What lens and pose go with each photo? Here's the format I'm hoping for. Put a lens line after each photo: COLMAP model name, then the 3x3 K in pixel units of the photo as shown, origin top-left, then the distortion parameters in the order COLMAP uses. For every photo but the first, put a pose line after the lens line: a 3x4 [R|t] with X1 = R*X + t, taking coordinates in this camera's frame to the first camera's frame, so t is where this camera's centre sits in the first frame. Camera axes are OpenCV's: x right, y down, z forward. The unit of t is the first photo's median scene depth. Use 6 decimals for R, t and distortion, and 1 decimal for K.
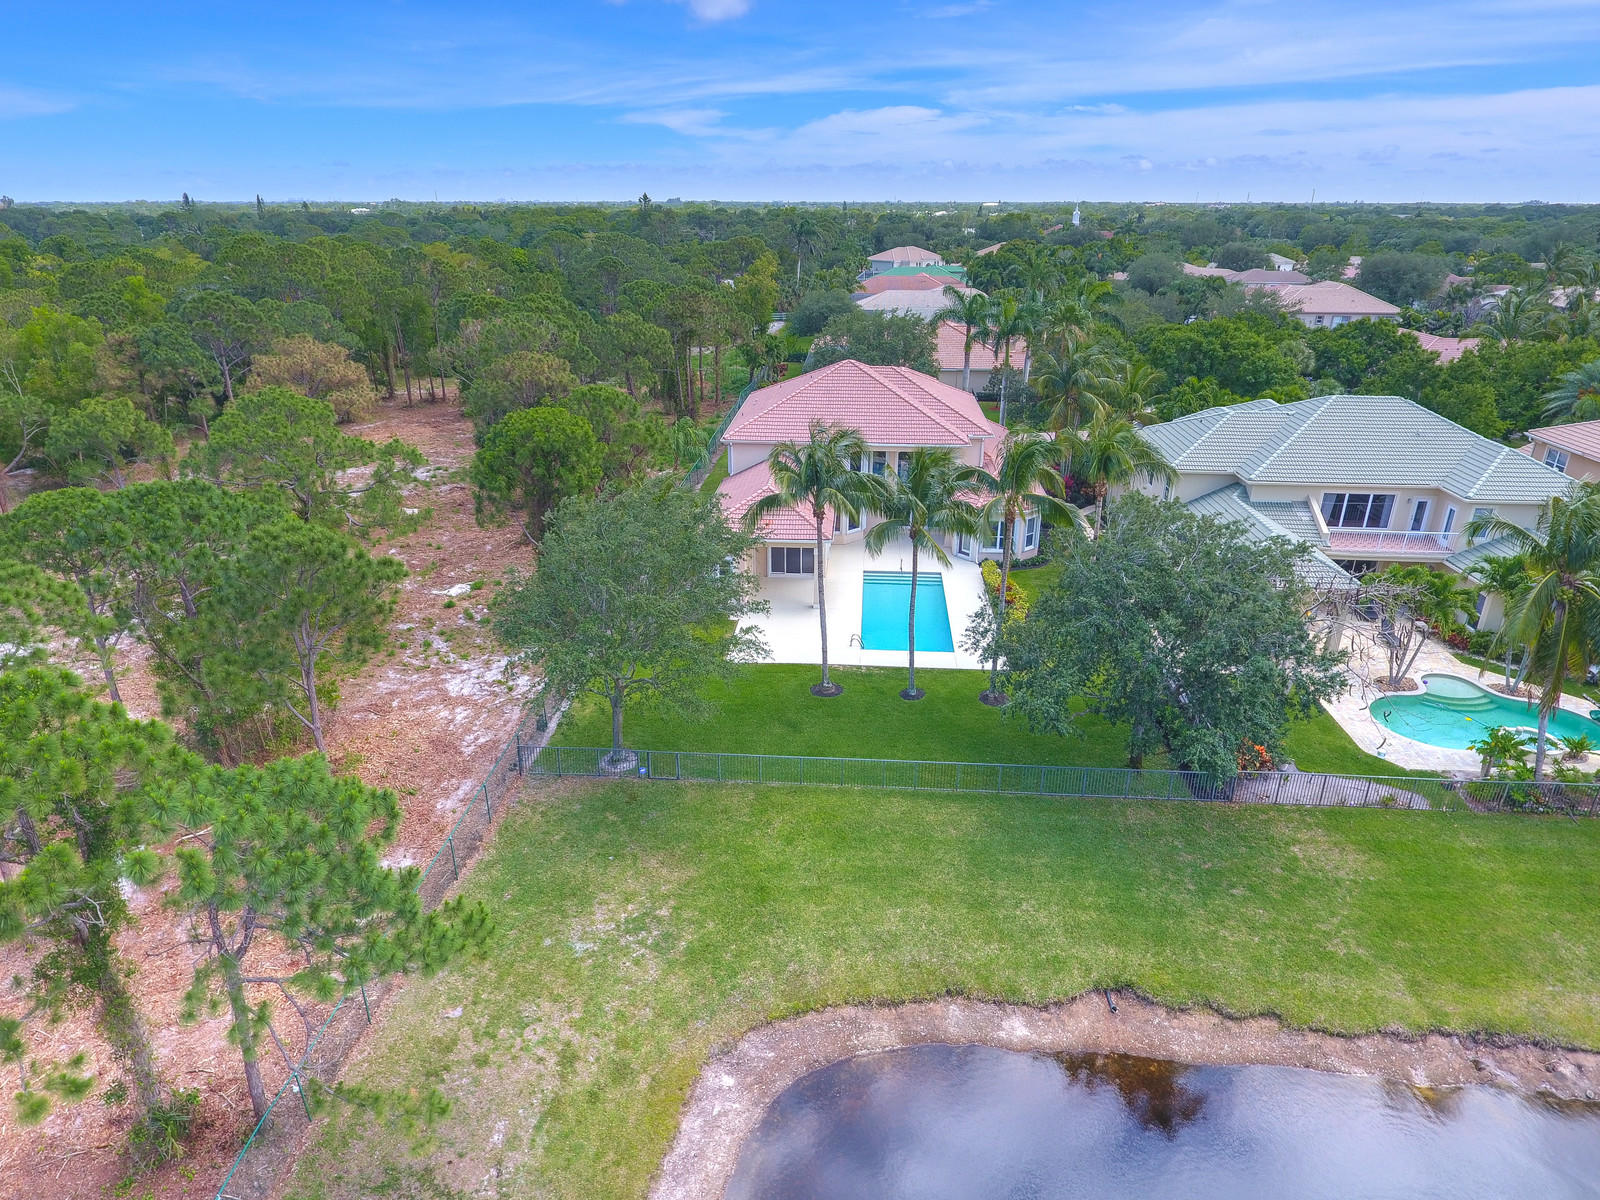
lens RADIAL K [[950.5, 0, 803.1], [0, 950.5, 610.6], [0, 0, 1]] dist [0.007052, -0.010317]
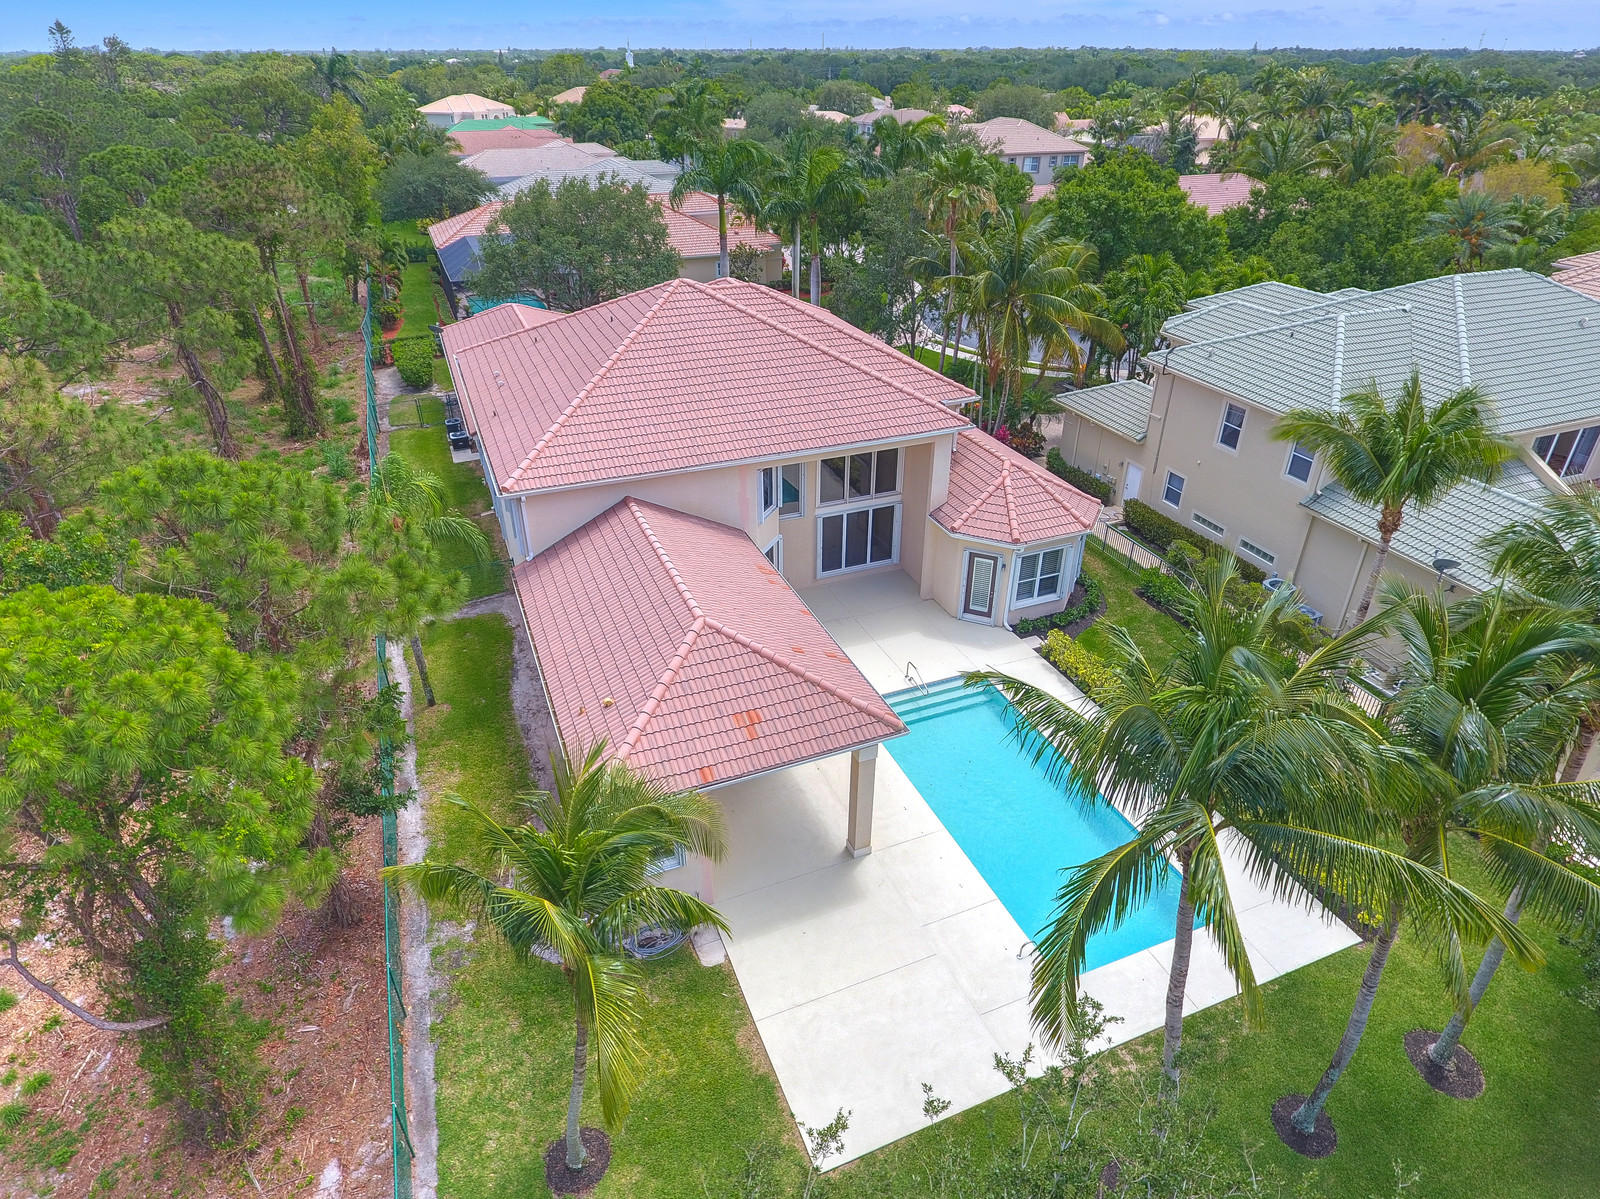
lens RADIAL K [[950.5, 0, 803.1], [0, 950.5, 610.1], [0, 0, 1]] dist [0.007052, -0.010317]
pose [[0.899361, -0.226009, 0.374259, -0.068544], [0.176910, 0.970935, 0.161210, -0.086011], [-0.399816, -0.078776, 0.913204, 0.260165]]
